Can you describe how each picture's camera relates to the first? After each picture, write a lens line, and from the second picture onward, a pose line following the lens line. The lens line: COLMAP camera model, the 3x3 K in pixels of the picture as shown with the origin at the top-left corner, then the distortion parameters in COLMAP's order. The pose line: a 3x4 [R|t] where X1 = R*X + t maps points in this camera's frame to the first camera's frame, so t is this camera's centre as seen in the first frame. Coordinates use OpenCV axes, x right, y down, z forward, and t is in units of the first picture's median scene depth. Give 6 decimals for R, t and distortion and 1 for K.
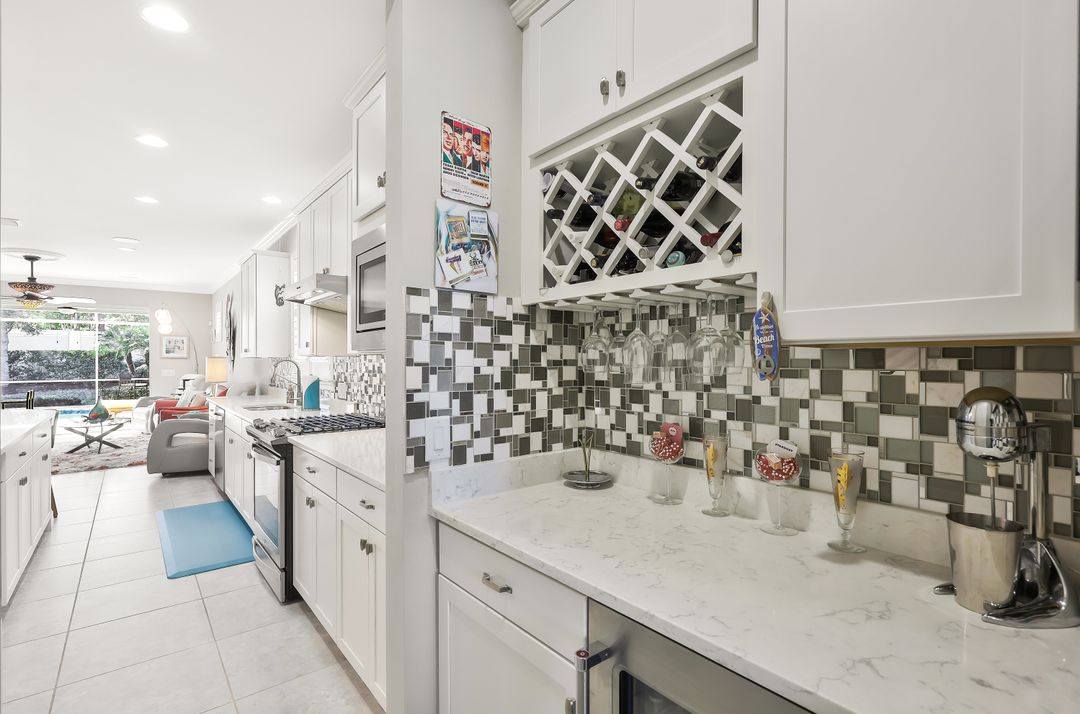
lens RADIAL K [[507.8, 0, 535.0], [0, 507.8, 351.4], [0, 0, 1]] dist [0.021381, -0.002167]
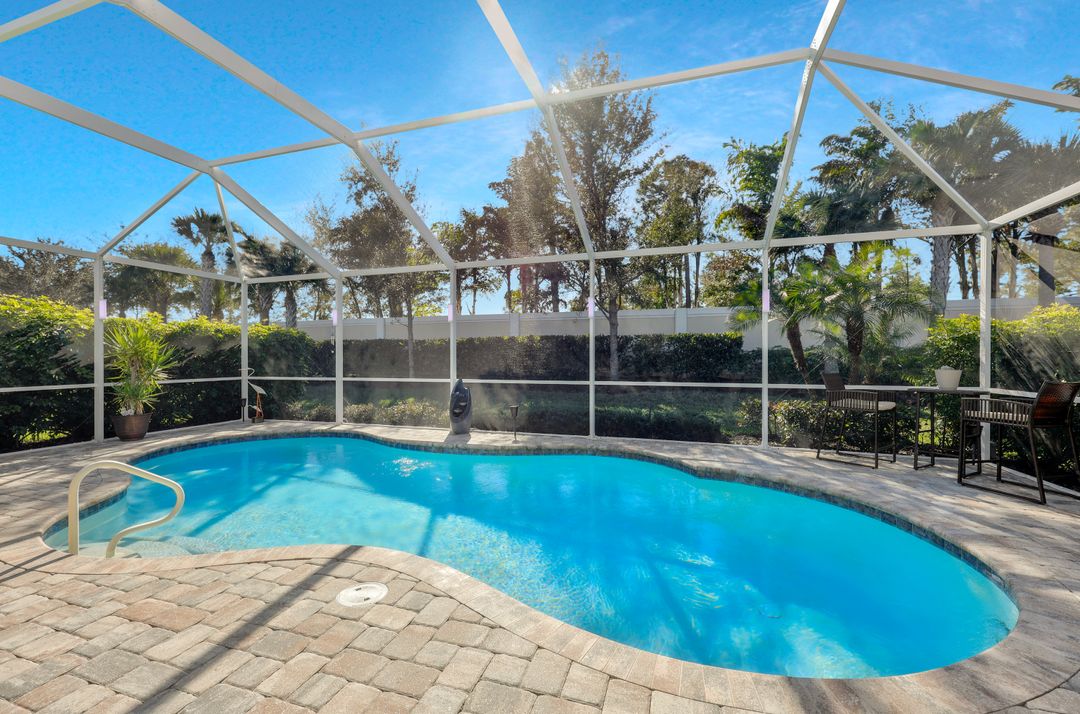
lens RADIAL K [[442.1, 0, 533.9], [0, 442.1, 355.8], [0, 0, 1]] dist [0.001112, 0.000204]
pose [[0.549768, 0.003514, -0.835310, -1.104332], [0.007690, 0.999927, 0.009268, 0.046226], [0.835282, -0.011519, 0.549701, 1.099159]]
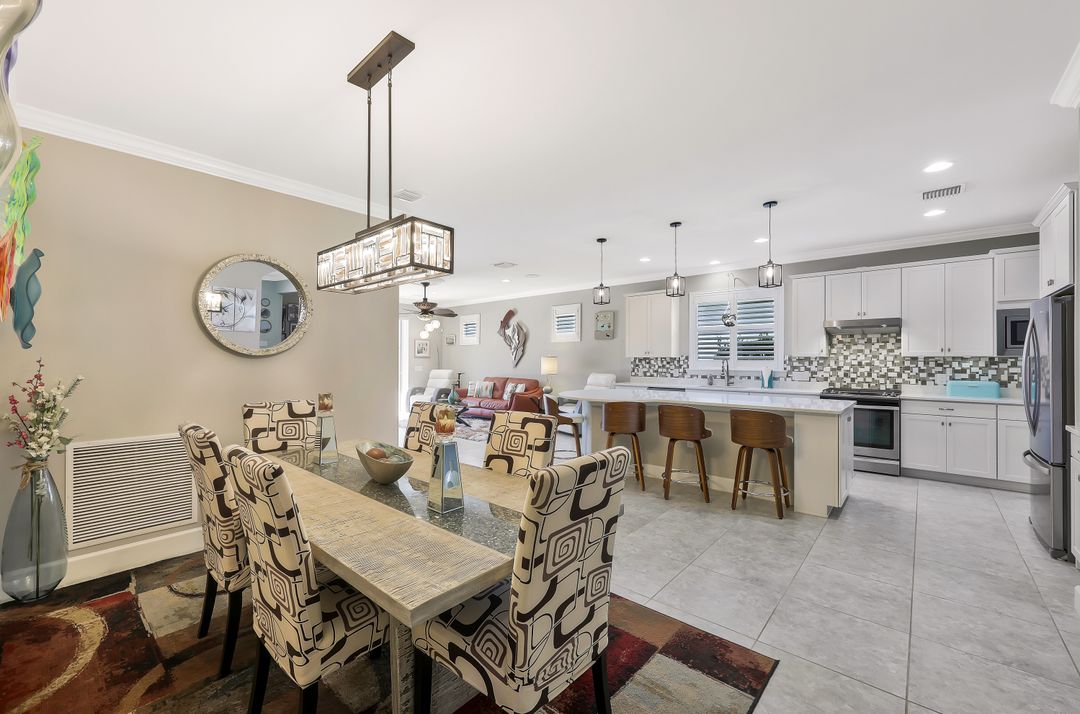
lens RADIAL K [[442.1, 0, 531.5], [0, 442.1, 354.8], [0, 0, 1]] dist [0.001112, 0.000204]
pose [[0.985193, 0.001719, 0.171443, -0.611185], [-0.003150, 0.999962, 0.008076, -0.002796], [-0.171423, -0.008496, 0.985161, -0.136797]]
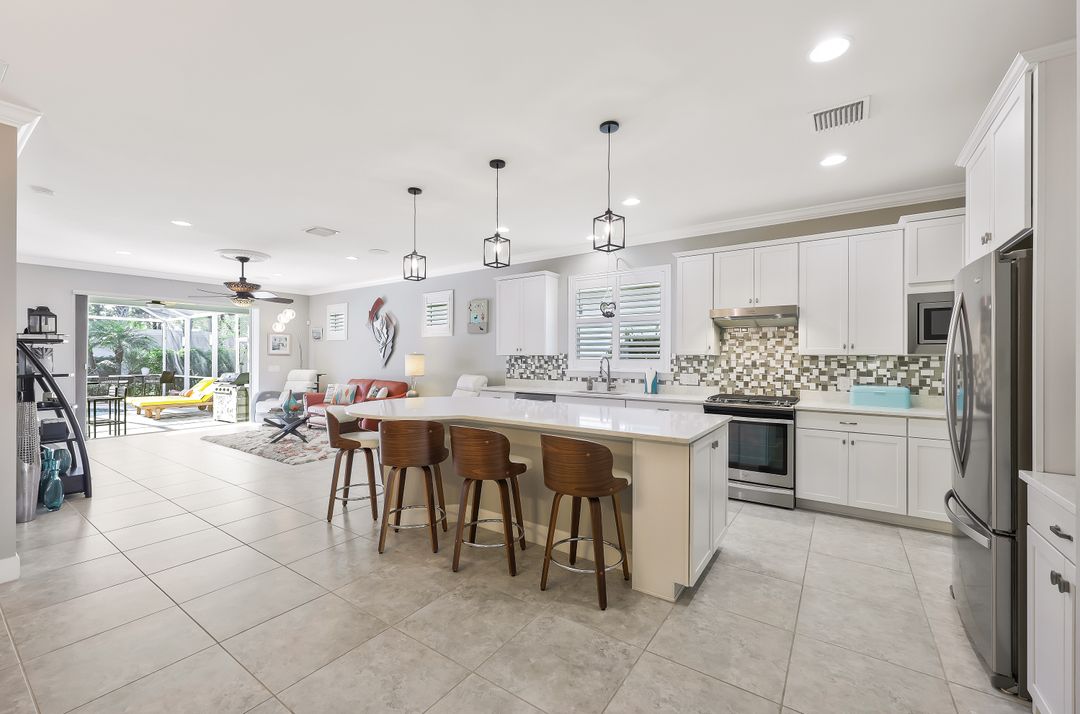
lens RADIAL K [[442.1, 0, 535.7], [0, 442.1, 353.8], [0, 0, 1]] dist [0.001112, 0.000204]
pose [[0.957911, 0.007369, 0.286972, -0.448841], [-0.009559, 0.999935, 0.006228, 0.000716], [-0.286907, -0.008709, 0.957919, -0.024645]]
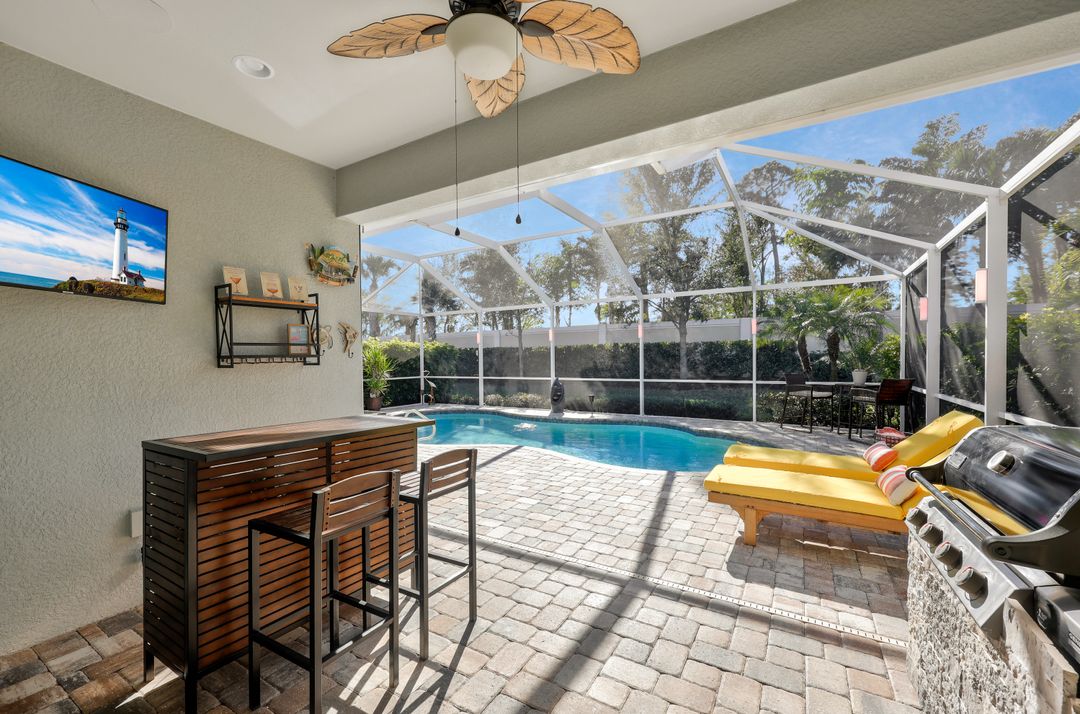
lens RADIAL K [[442.1, 0, 532.8], [0, 442.1, 361.8], [0, 0, 1]] dist [0.001112, 0.000204]
pose [[0.344776, 0.010791, -0.938623, -0.747773], [0.019198, 0.999644, 0.018544, 0.027980], [0.938489, -0.024413, 0.344446, 0.953934]]
